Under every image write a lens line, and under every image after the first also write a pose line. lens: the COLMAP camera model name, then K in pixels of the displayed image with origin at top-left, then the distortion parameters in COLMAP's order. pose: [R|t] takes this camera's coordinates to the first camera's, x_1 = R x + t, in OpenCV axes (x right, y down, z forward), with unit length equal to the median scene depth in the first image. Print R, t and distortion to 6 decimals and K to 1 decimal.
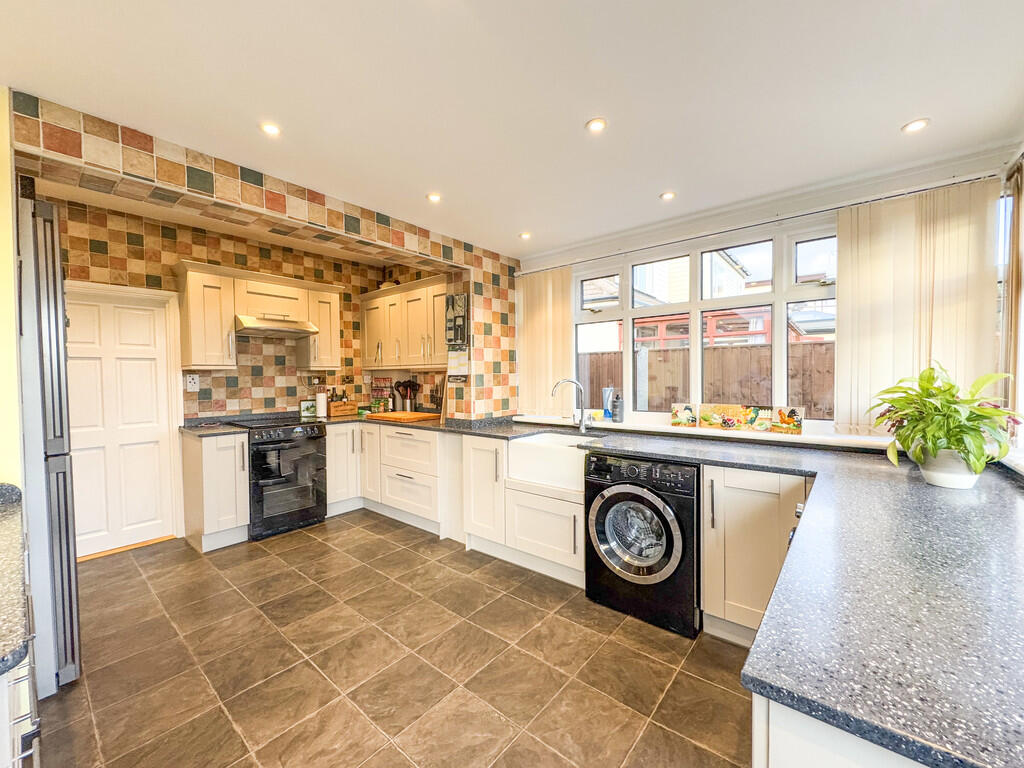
lens RADIAL K [[407.5, 0, 511.9], [0, 407.5, 384.9], [0, 0, 1]] dist [-0.004370, -0.000001]
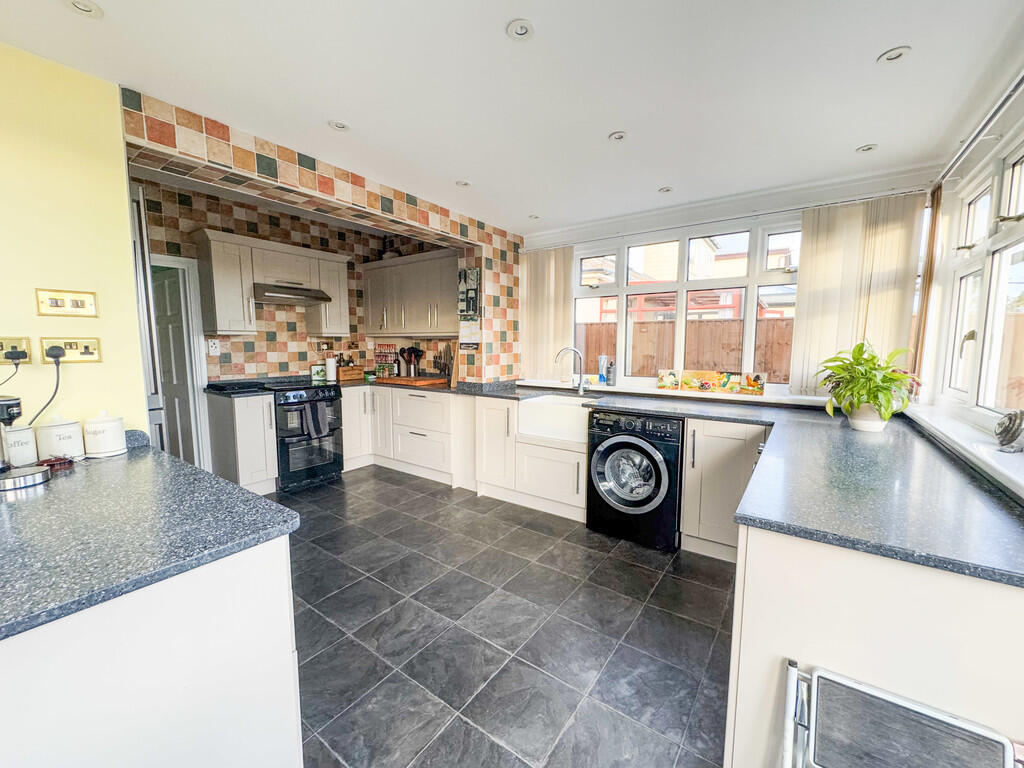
lens RADIAL K [[407.5, 0, 511.9], [0, 407.5, 384.9], [0, 0, 1]] dist [-0.004370, -0.000001]
pose [[0.997374, 0.004771, 0.072267, -0.113812], [-0.010542, 0.996764, 0.079687, 0.000381], [-0.071653, -0.080239, 0.994197, -0.140308]]
